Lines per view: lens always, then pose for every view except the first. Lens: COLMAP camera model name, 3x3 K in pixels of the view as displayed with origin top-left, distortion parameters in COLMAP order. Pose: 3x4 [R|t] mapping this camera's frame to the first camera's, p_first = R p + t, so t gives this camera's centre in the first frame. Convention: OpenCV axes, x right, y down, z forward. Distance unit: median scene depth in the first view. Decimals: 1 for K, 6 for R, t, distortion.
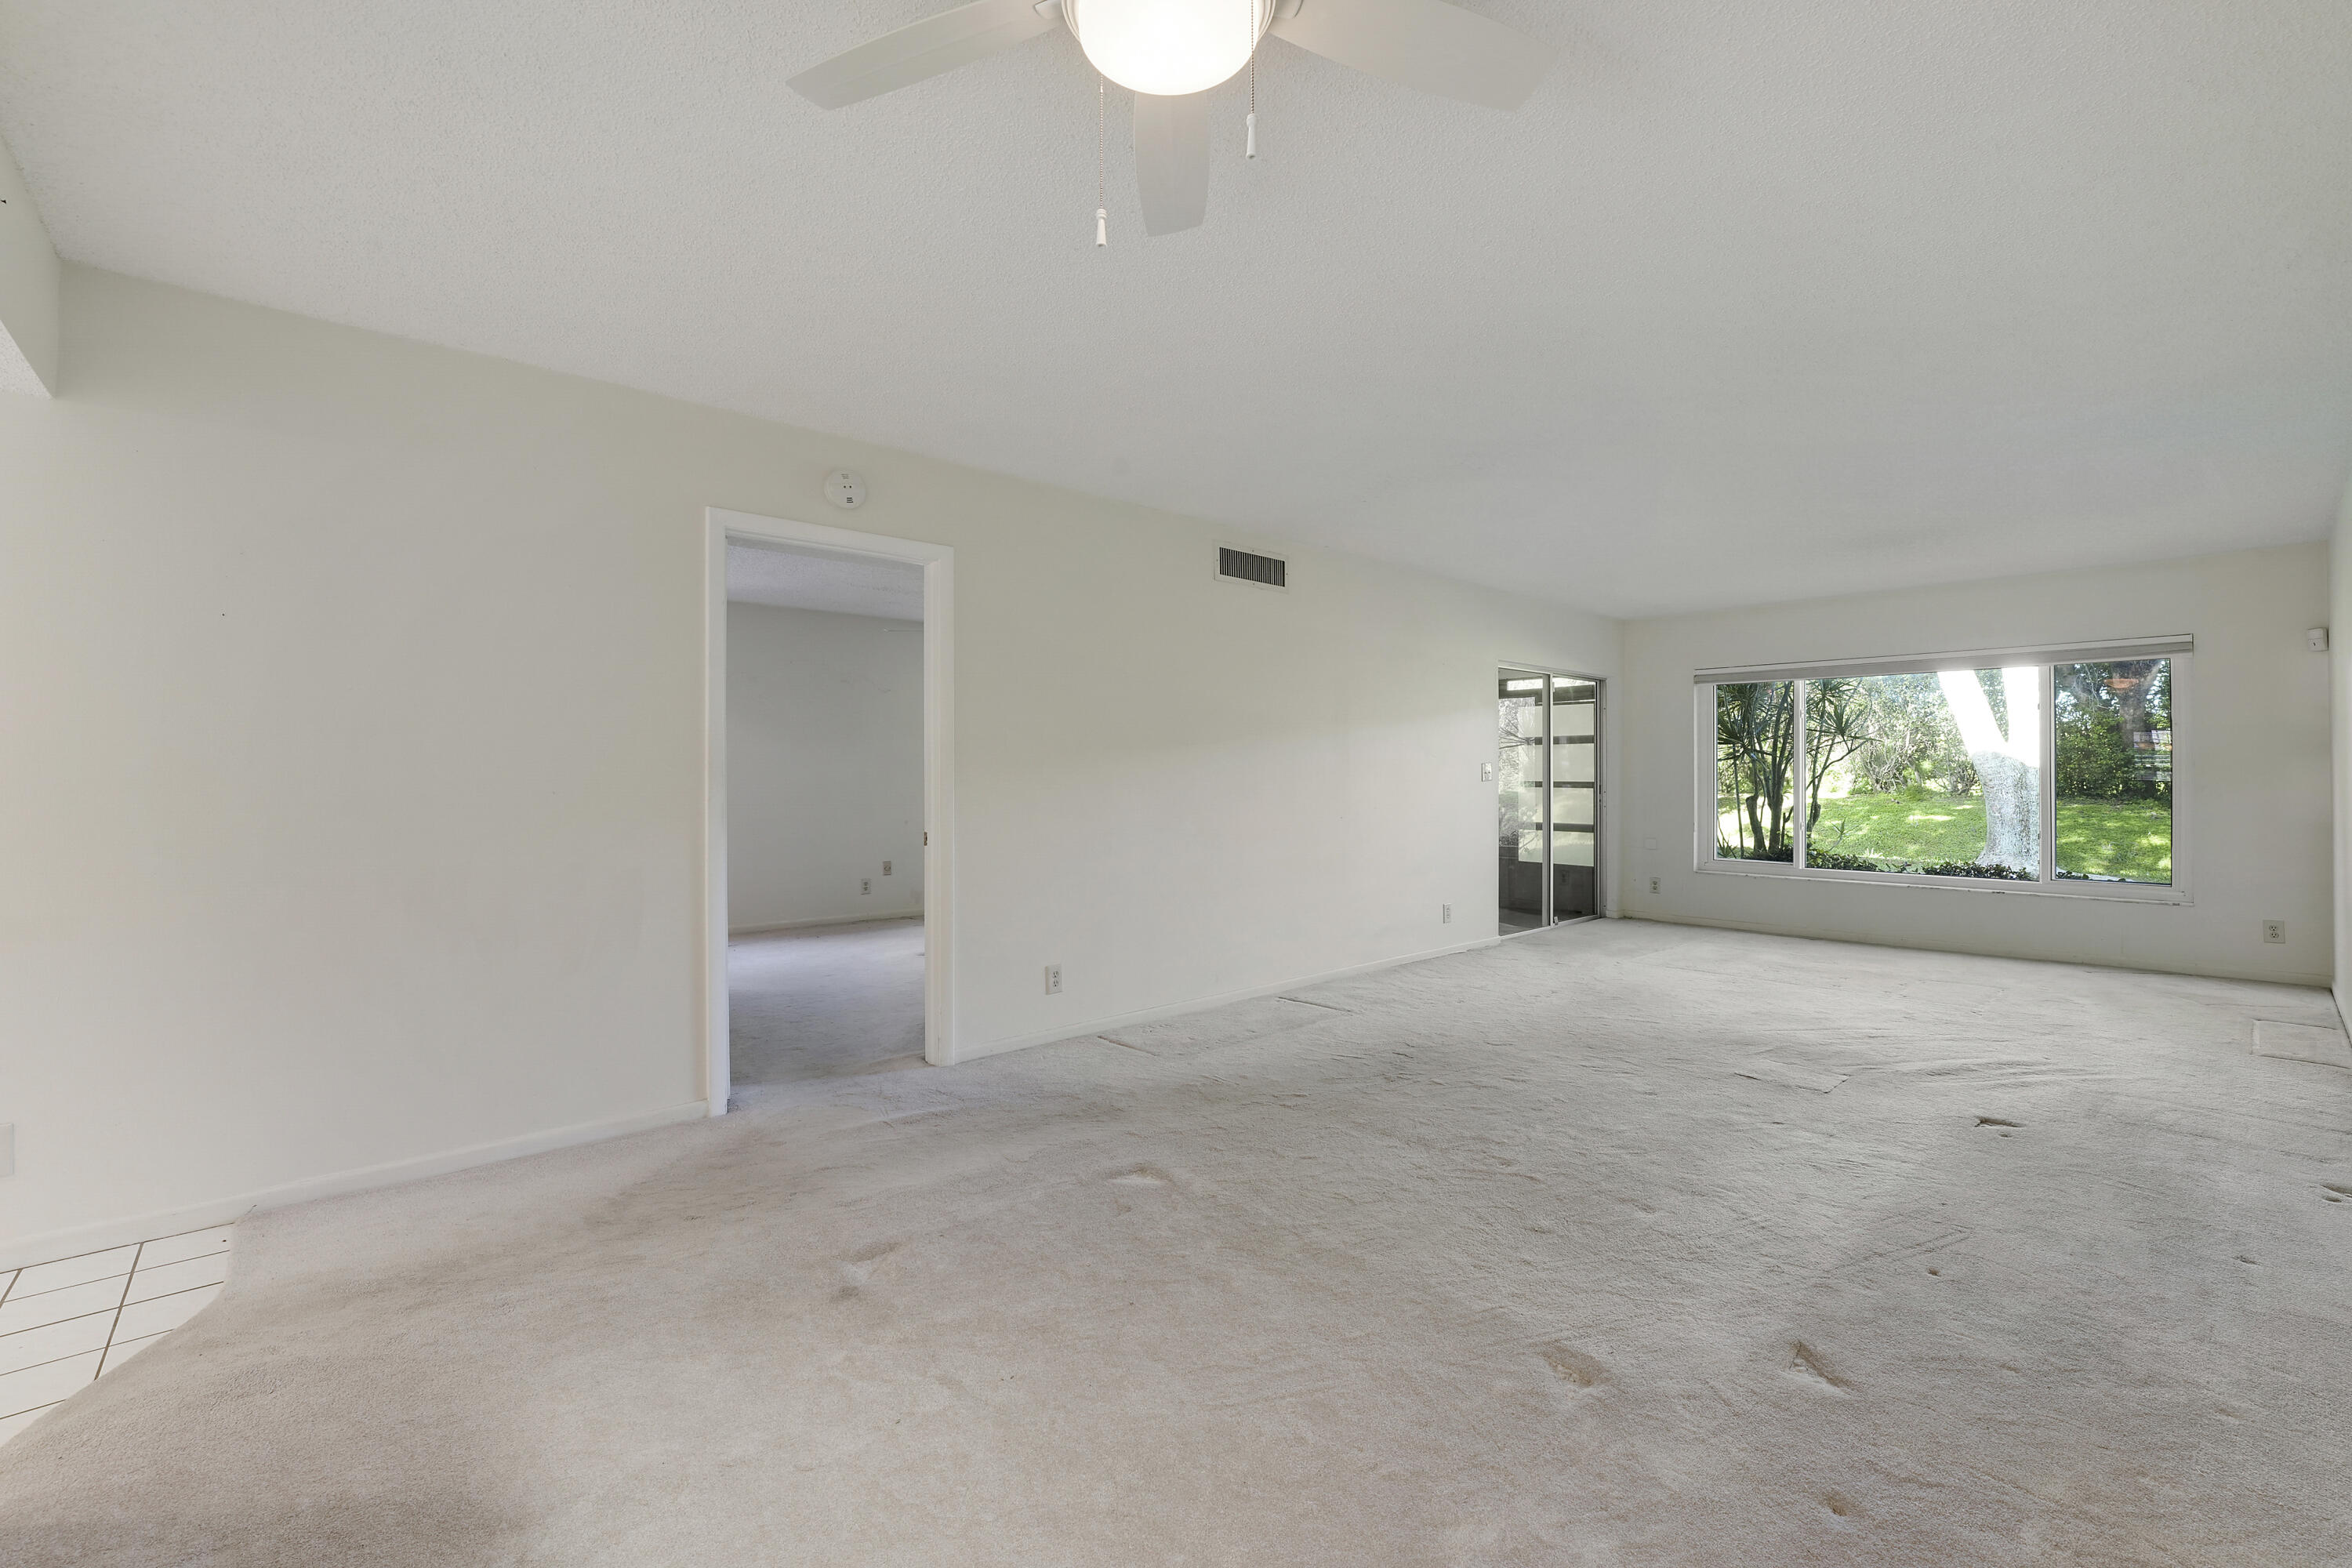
lens RADIAL K [[973.7, 0, 1180.5], [0, 973.7, 777.5], [0, 0, 1]] dist [-0.011134, -0.000450]
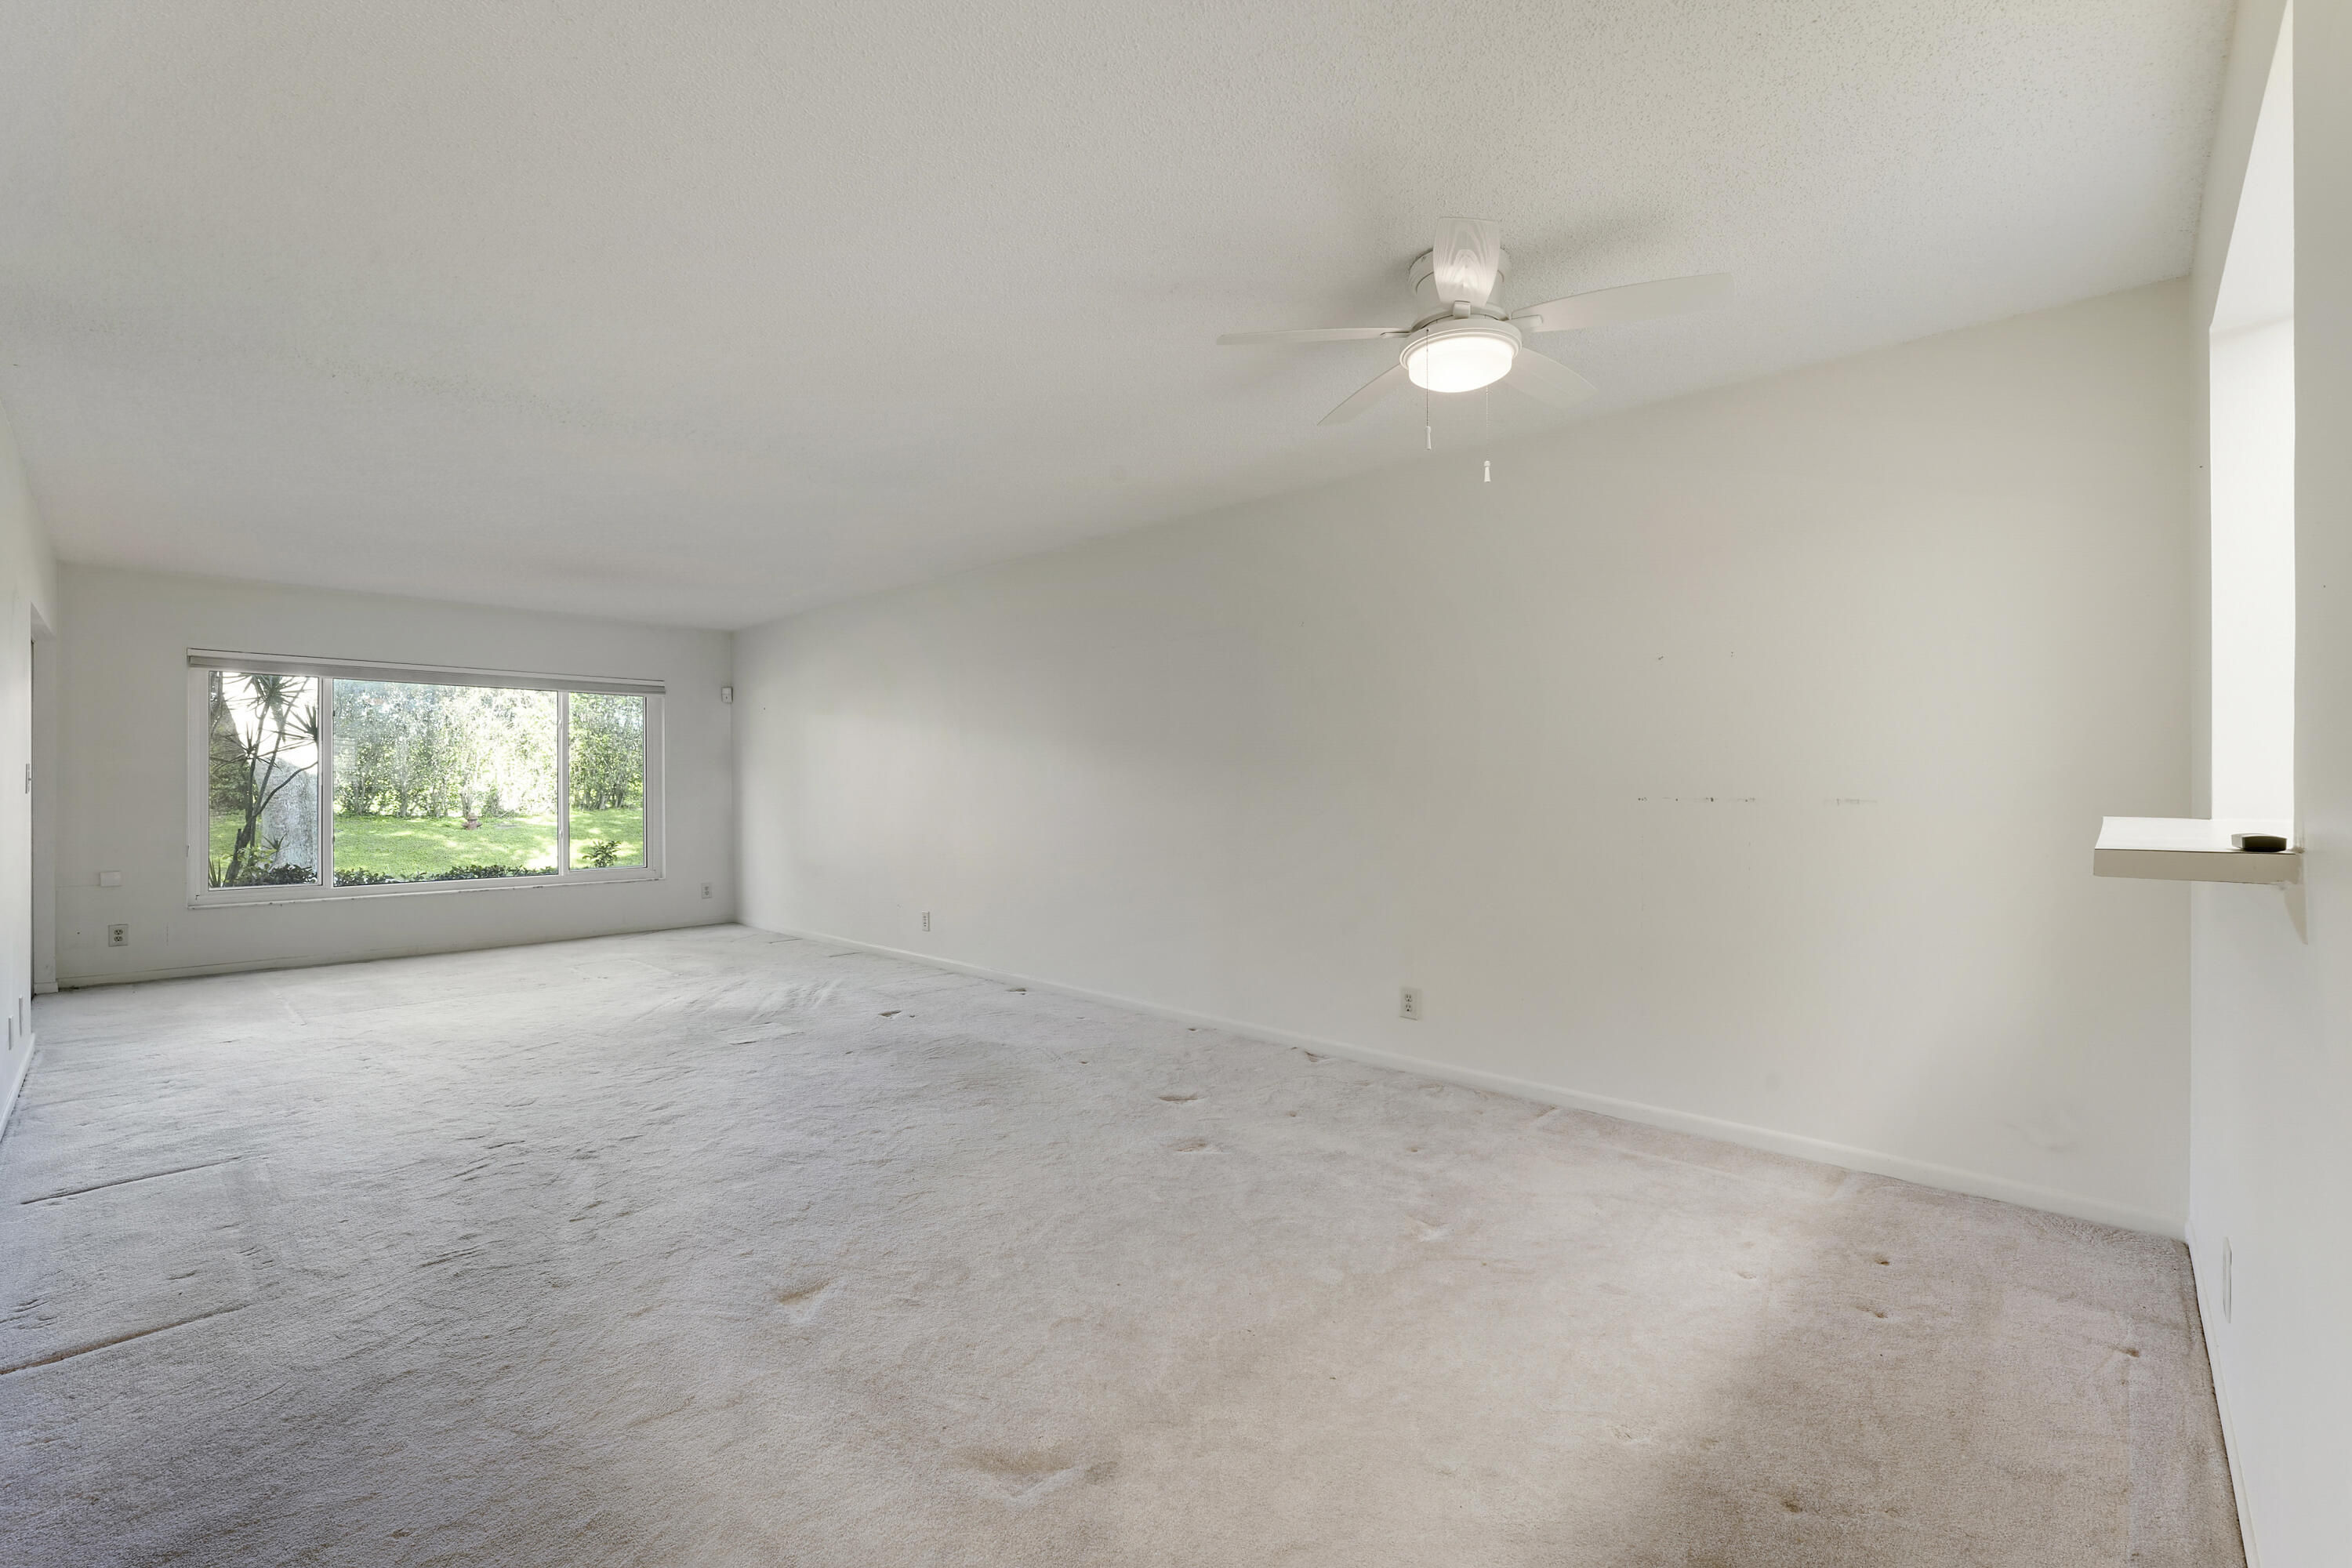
lens RADIAL K [[973.7, 0, 1180.7], [0, 973.7, 788.2], [0, 0, 1]] dist [-0.011134, -0.000450]
pose [[-0.046839, -0.001510, 0.998901, -0.368238], [0.002336, 0.999996, 0.001621, 0.002598], [-0.998900, 0.002409, -0.046835, 0.329941]]
